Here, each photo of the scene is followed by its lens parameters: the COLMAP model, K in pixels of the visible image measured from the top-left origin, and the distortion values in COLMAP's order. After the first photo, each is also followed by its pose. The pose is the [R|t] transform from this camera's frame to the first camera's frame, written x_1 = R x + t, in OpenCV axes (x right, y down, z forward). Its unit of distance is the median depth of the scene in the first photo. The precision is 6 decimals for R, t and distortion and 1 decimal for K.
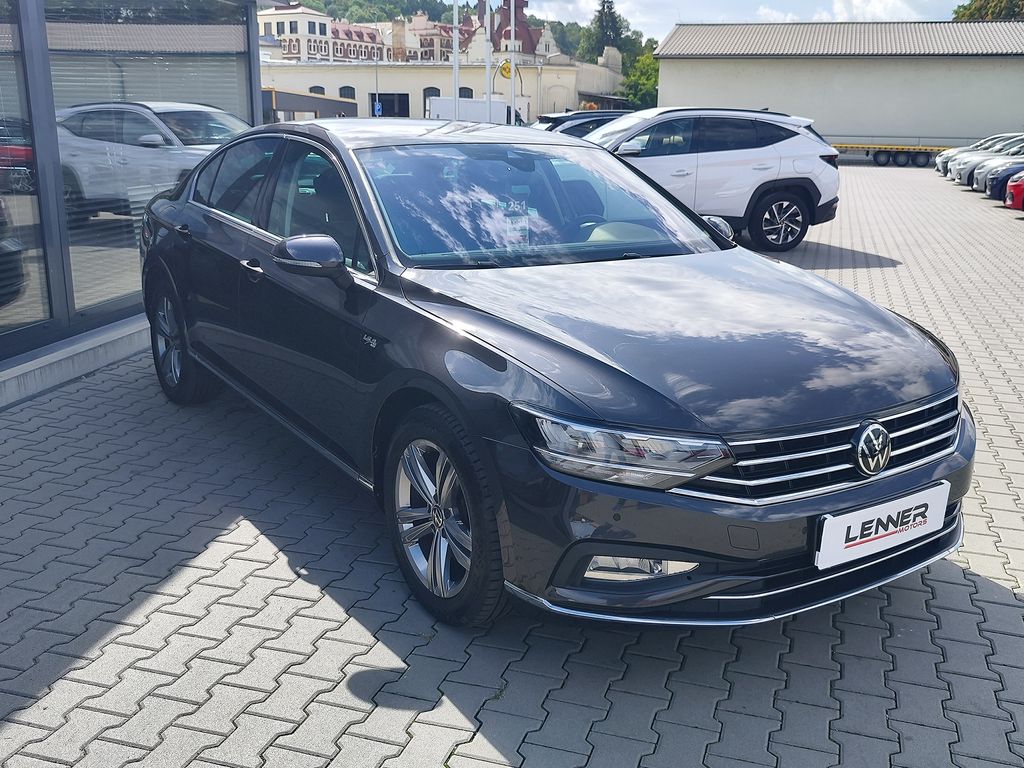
lens RADIAL K [[984.1, 0, 512.0], [0, 984.1, 384.0], [0, 0, 1]] dist [0.034936, -0.018720]
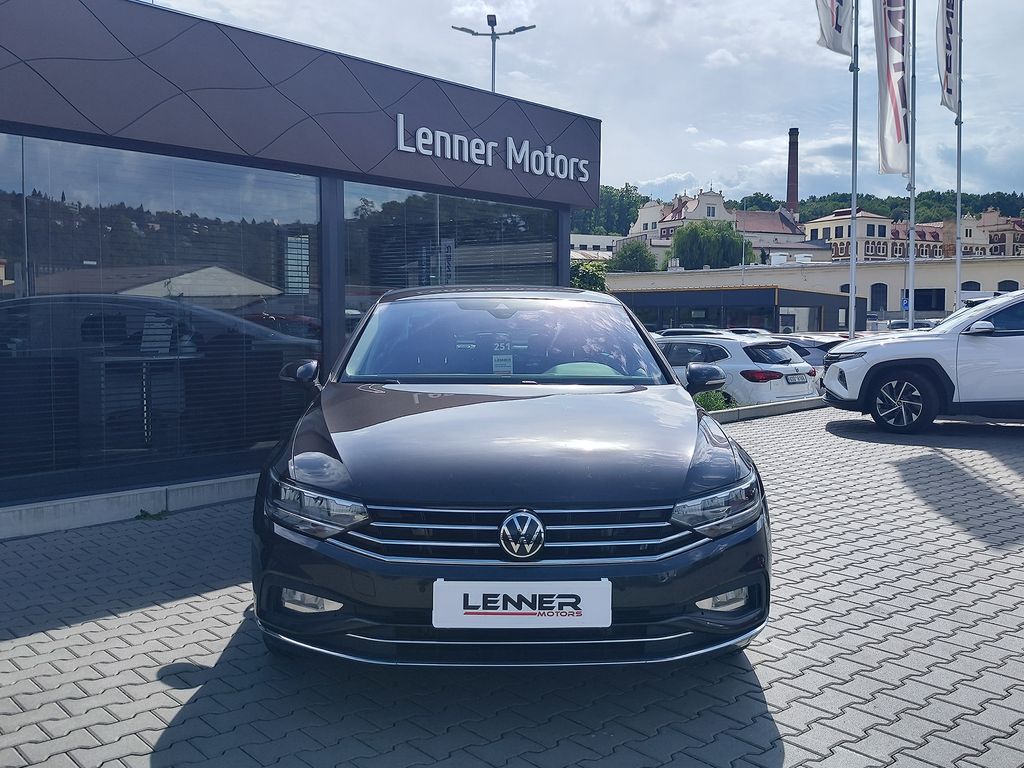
lens RADIAL K [[984.1, 0, 512.0], [0, 984.1, 384.0], [0, 0, 1]] dist [0.034936, -0.018720]
pose [[0.857337, 0.029246, -0.513924, 0.831752], [-0.128740, 0.978839, -0.159062, 0.068623], [0.498396, 0.202532, 0.842960, 0.006548]]
